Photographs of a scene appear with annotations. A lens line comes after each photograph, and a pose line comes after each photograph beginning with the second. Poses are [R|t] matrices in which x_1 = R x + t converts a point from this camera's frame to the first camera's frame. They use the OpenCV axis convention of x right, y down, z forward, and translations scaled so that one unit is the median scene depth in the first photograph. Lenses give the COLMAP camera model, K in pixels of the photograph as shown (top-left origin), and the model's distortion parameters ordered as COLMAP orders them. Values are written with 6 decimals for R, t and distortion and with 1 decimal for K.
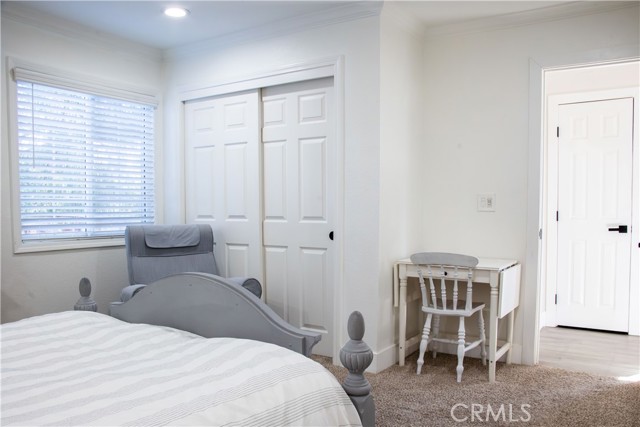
lens RADIAL K [[536.8, 0, 318.7], [0, 536.8, 233.0], [0, 0, 1]] dist [-0.152595, 0.137386]
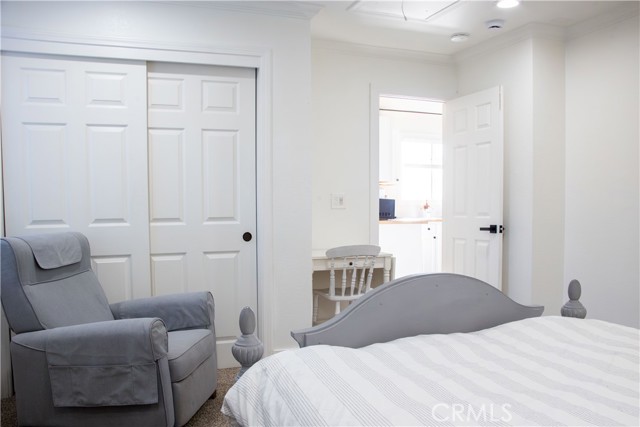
lens RADIAL K [[536.8, 0, 318.7], [0, 536.8, 233.0], [0, 0, 1]] dist [-0.152595, 0.137386]
pose [[0.584929, -0.047670, 0.809682, -0.651368], [0.043917, 0.998668, 0.027070, -0.021226], [-0.809894, 0.019725, 0.586244, 0.341408]]
